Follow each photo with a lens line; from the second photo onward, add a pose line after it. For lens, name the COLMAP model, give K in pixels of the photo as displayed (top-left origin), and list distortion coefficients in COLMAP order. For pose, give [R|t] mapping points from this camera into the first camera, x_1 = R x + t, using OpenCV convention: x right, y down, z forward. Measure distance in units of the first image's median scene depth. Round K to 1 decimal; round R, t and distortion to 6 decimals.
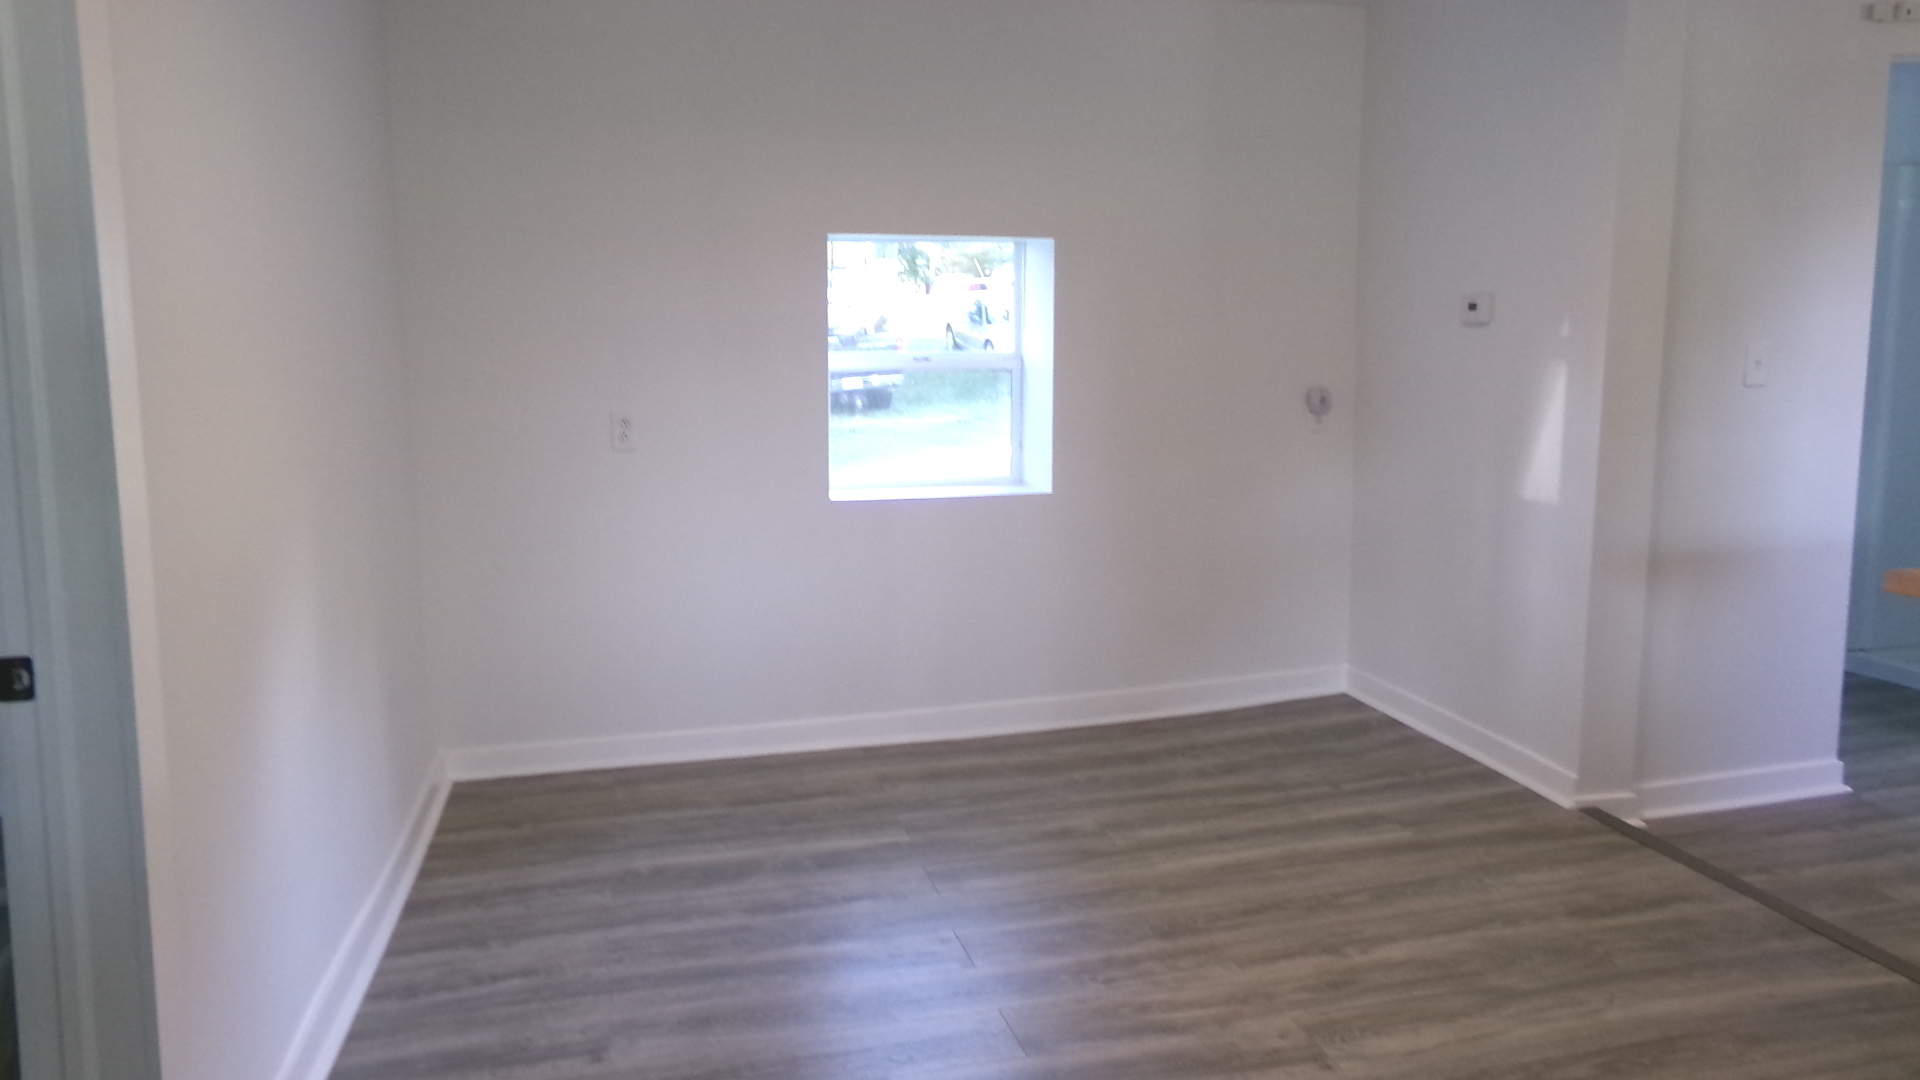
lens RADIAL K [[1344.4, 0, 964.1], [0, 1344.4, 508.8], [0, 0, 1]] dist [-0.100699, 0.195640]
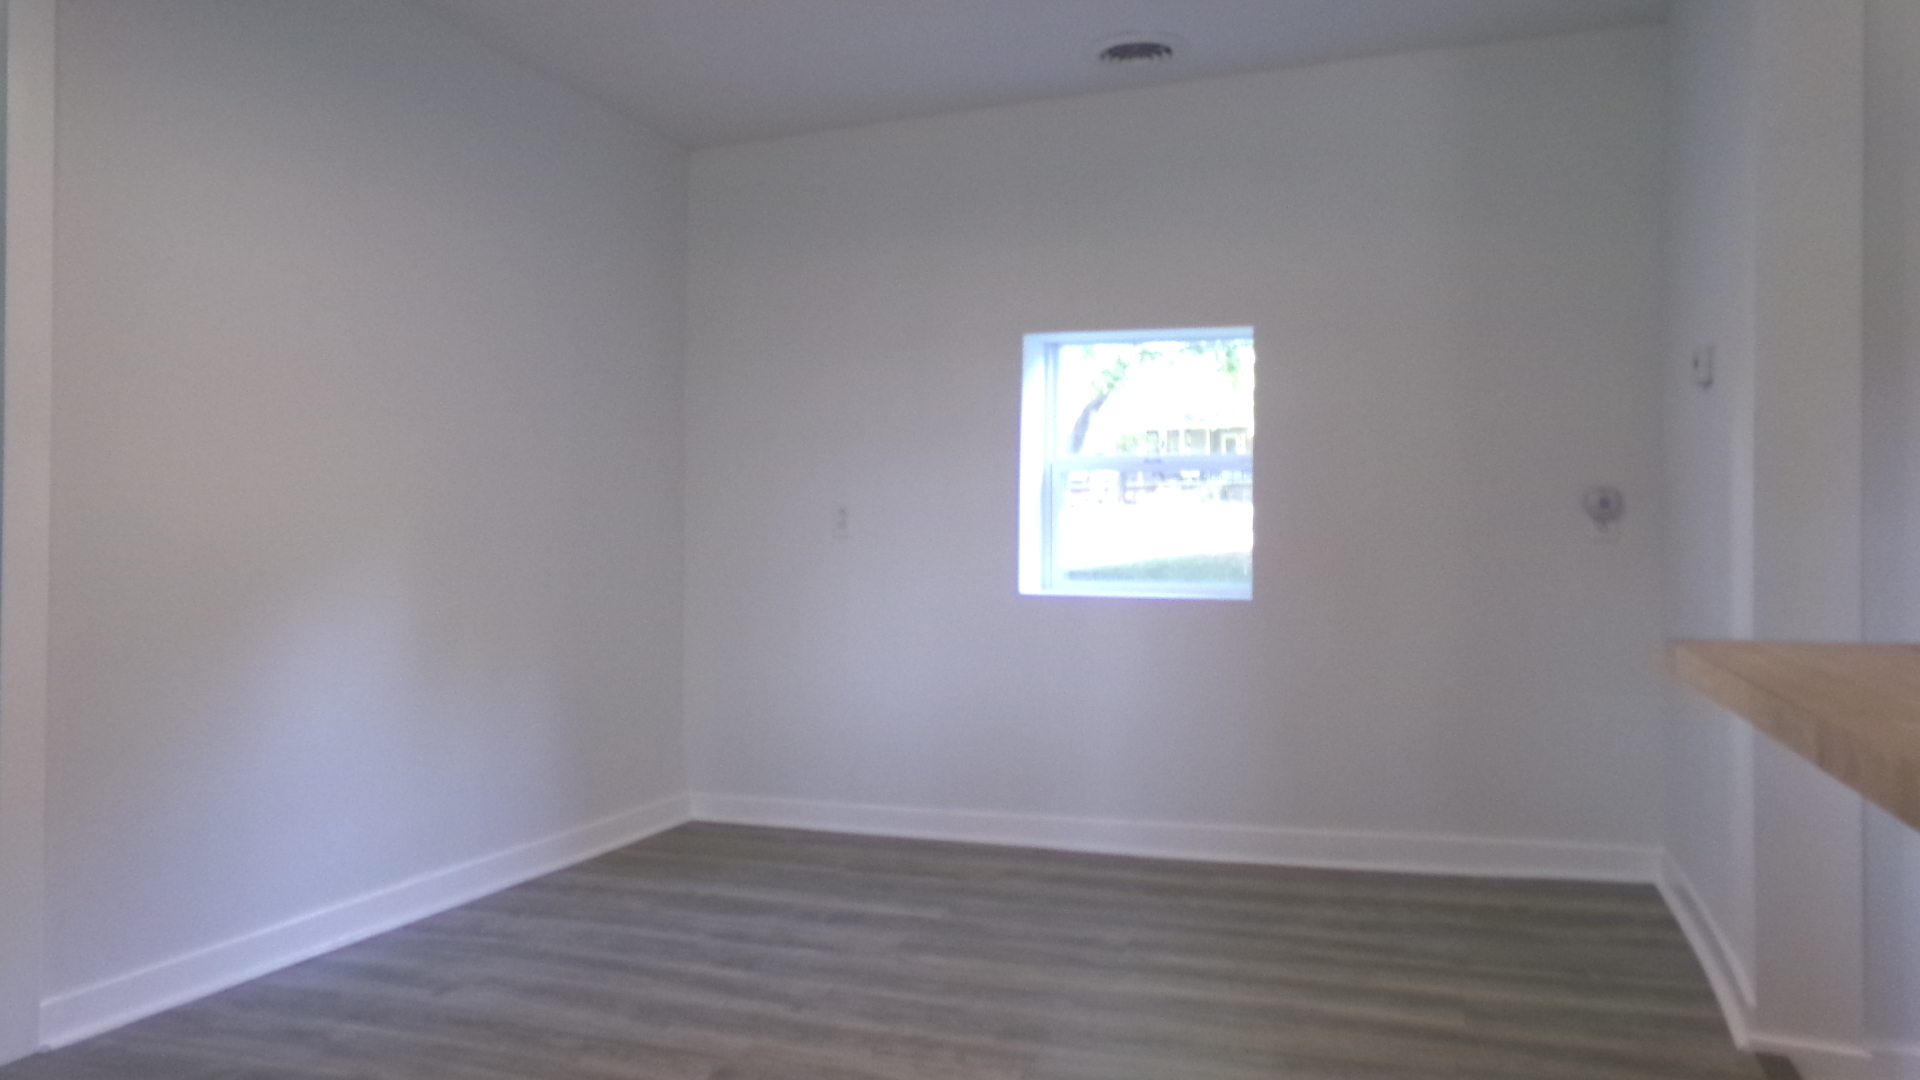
lens RADIAL K [[1344.4, 0, 964.1], [0, 1344.4, 508.8], [0, 0, 1]] dist [-0.100699, 0.195640]
pose [[0.825730, 0.002231, -0.564061, 0.462504], [-0.081720, 0.989915, -0.115714, 0.054067], [0.558115, 0.141644, 0.817585, 0.145564]]
